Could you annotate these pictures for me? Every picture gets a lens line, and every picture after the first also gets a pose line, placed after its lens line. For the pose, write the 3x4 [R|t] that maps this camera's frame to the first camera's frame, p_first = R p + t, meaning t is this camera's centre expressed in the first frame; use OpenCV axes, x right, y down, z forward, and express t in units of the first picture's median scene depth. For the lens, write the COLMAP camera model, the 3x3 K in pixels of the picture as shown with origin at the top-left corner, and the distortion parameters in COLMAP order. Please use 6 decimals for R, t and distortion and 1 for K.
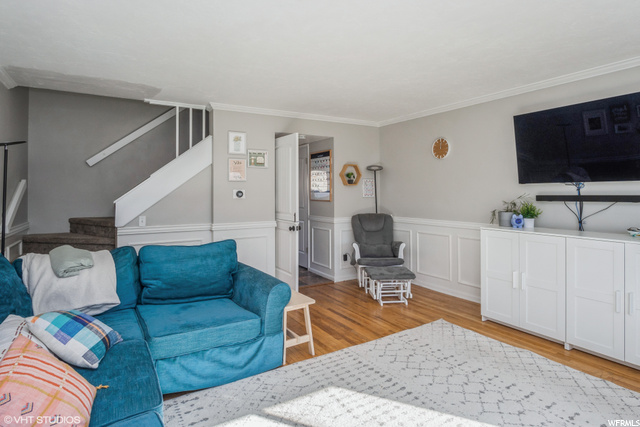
lens RADIAL K [[349.6, 0, 321.8], [0, 349.6, 188.5], [0, 0, 1]] dist [-0.025107, 0.002014]
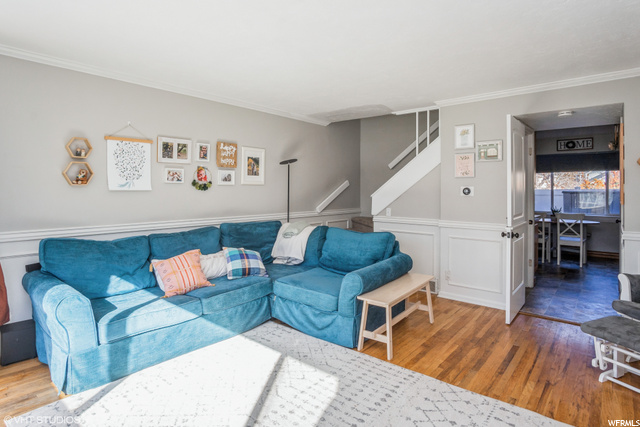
lens RADIAL K [[349.6, 0, 321.8], [0, 349.6, 188.5], [0, 0, 1]] dist [-0.025107, 0.002014]
pose [[0.319539, 0.000766, -0.947573, 0.685544], [0.003800, 0.999991, 0.002090, 0.006979], [0.947565, -0.004269, 0.319533, 0.440558]]
